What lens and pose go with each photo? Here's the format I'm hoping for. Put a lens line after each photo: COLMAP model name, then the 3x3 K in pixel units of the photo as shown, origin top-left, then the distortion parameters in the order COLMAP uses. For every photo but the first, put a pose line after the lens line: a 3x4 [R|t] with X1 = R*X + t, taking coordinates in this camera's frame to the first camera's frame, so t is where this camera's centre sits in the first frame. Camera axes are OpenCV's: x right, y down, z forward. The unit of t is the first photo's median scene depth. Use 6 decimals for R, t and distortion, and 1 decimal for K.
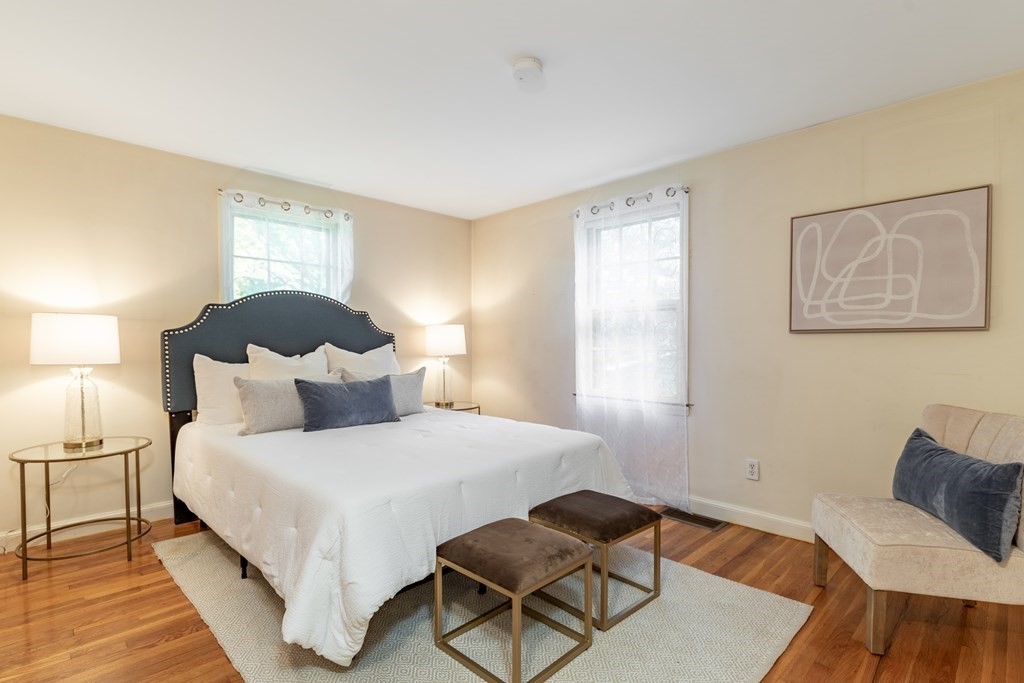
lens RADIAL K [[486.6, 0, 503.2], [0, 486.6, 347.4], [0, 0, 1]] dist [0.010996, -0.002869]
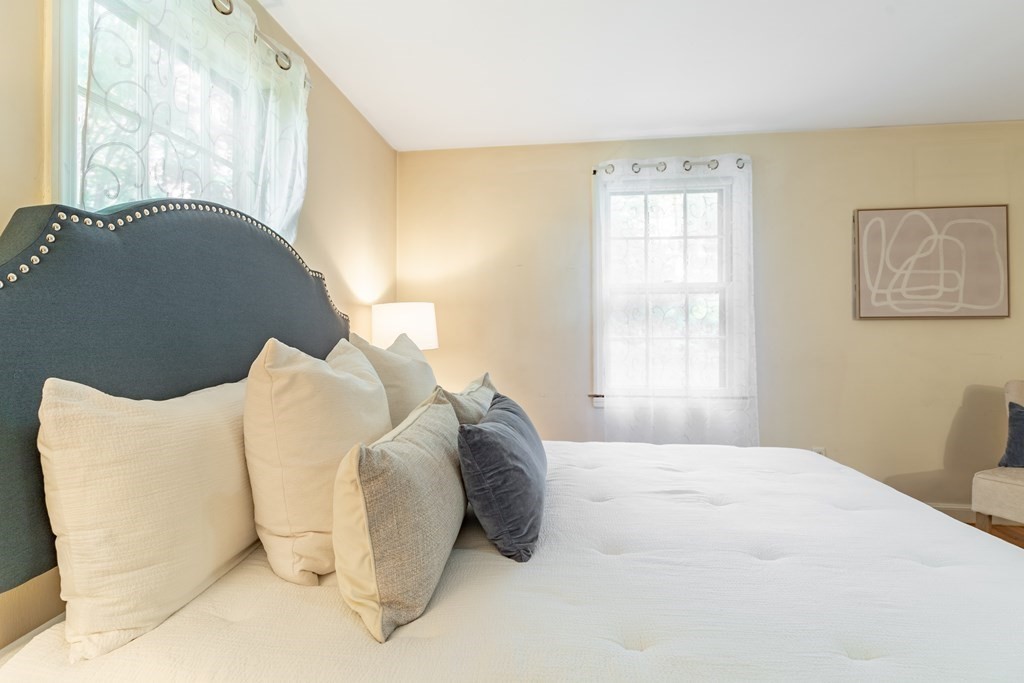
lens RADIAL K [[486.6, 0, 502.3], [0, 486.6, 313.0], [0, 0, 1]] dist [0.010996, -0.002869]
pose [[0.774385, 0.017754, 0.632466, -0.690076], [0.011097, 0.999071, -0.041631, -0.009749], [-0.632618, 0.039257, 0.773468, 0.716037]]
